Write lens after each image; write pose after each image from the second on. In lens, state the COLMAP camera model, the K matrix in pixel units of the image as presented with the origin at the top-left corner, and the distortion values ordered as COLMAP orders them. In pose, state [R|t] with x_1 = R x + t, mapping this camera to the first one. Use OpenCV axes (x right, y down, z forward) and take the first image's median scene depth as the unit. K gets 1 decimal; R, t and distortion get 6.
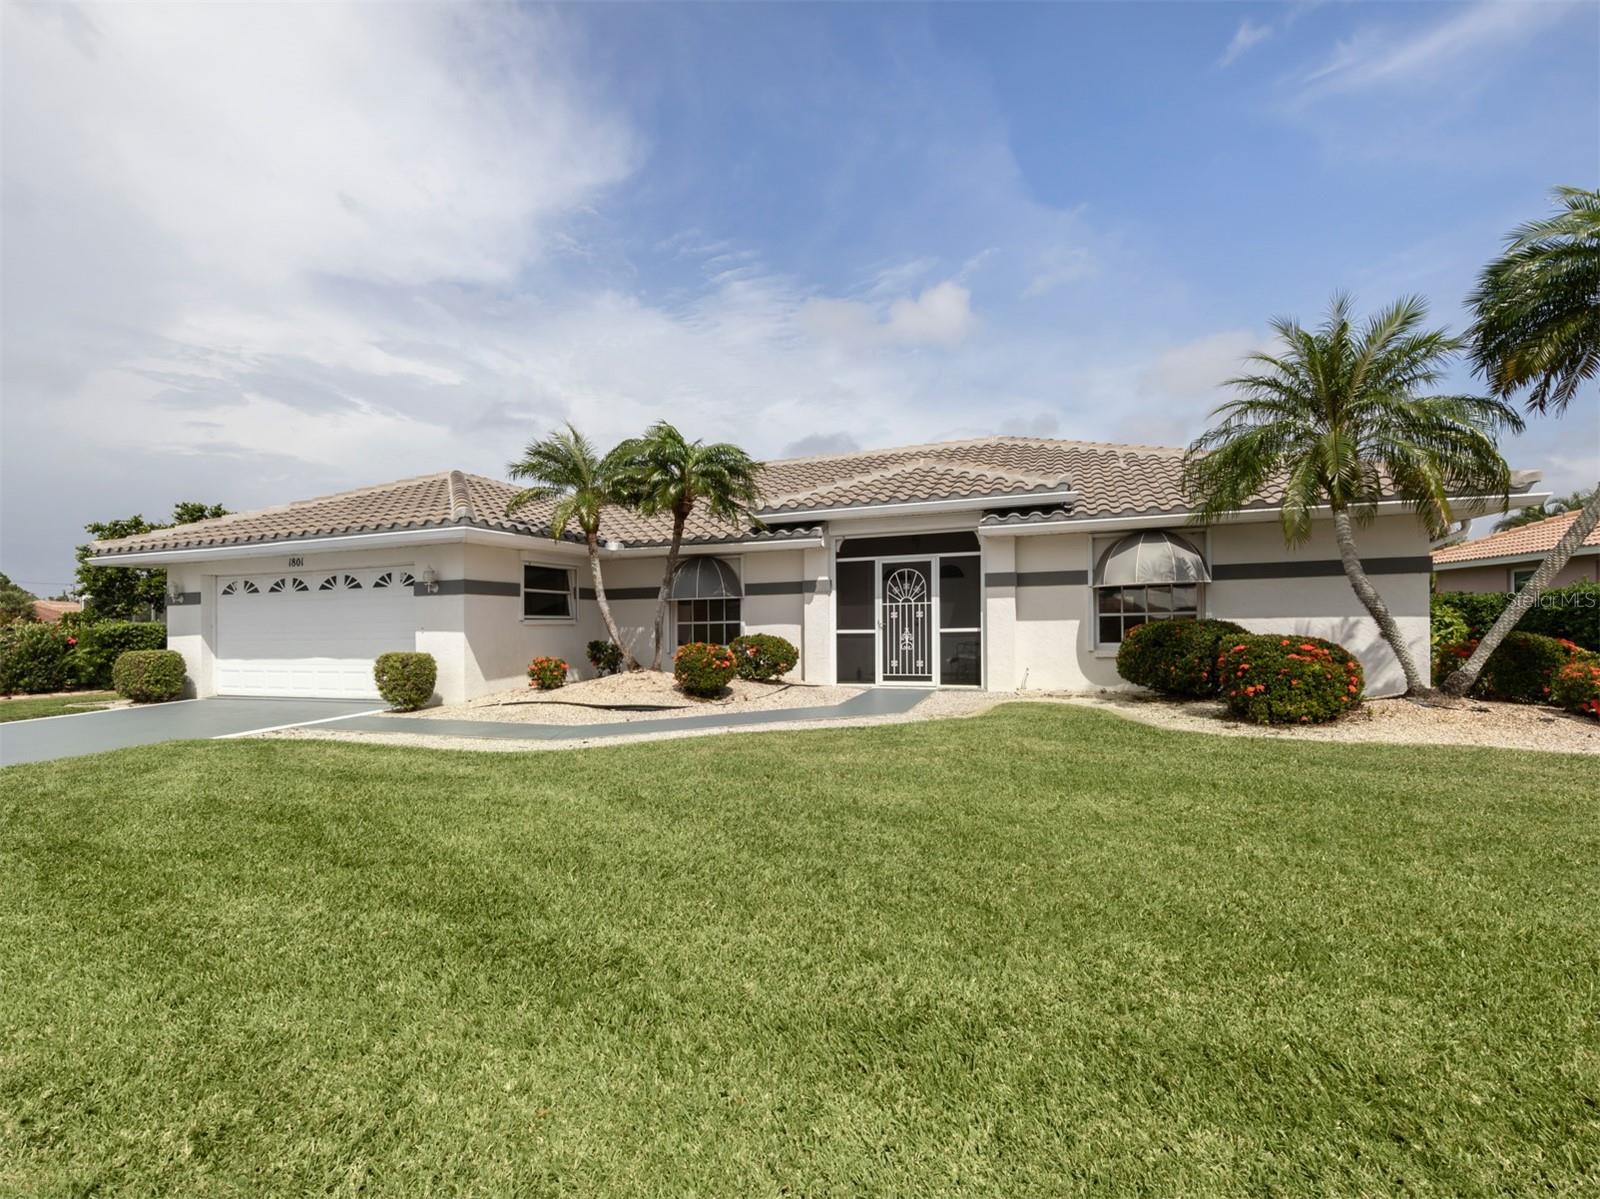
lens RADIAL K [[632.3, 0, 800.0], [0, 632.3, 599.5], [0, 0, 1]] dist [0.002280, 0.000340]
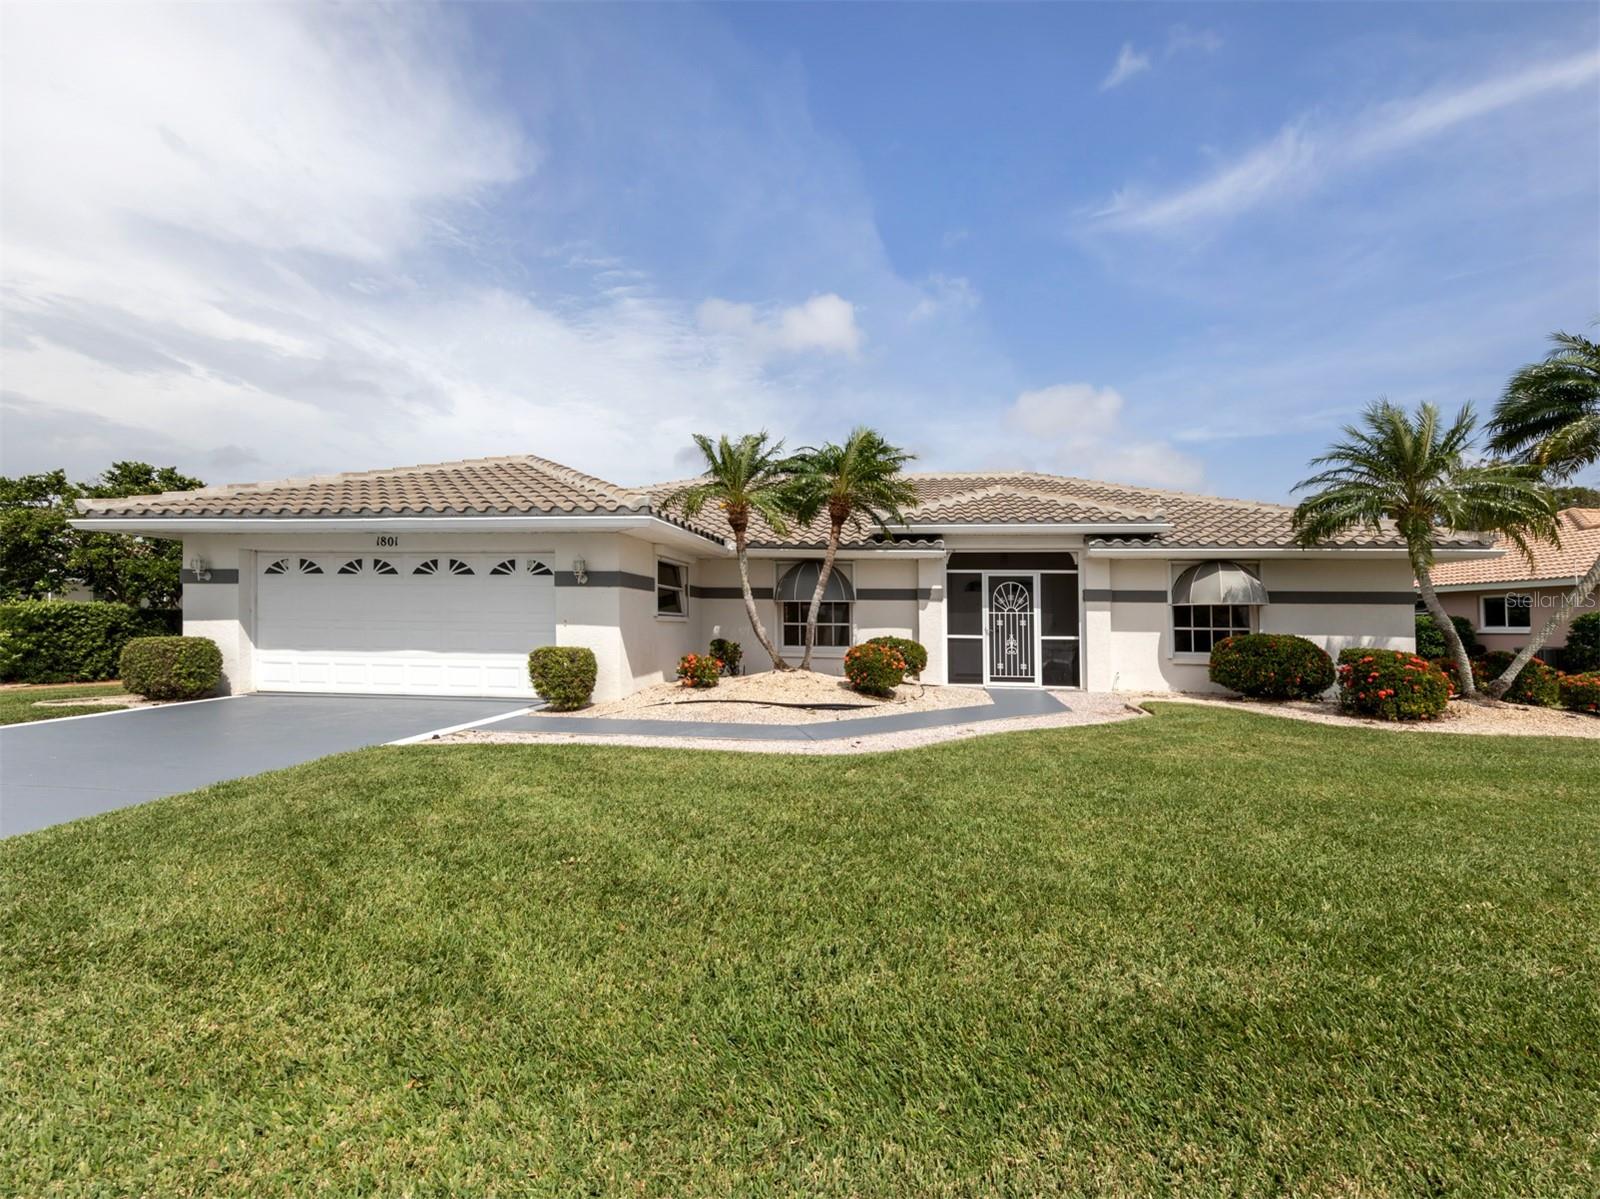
lens RADIAL K [[569.7, 0, 799.9], [0, 569.7, 606.7], [0, 0, 1]] dist [-0.000674, 0.000055]
pose [[0.972979, 0.038126, 0.227722, -0.413705], [-0.039175, 0.999232, 0.000089, 0.009377], [-0.227544, -0.009008, 0.973726, 0.095591]]
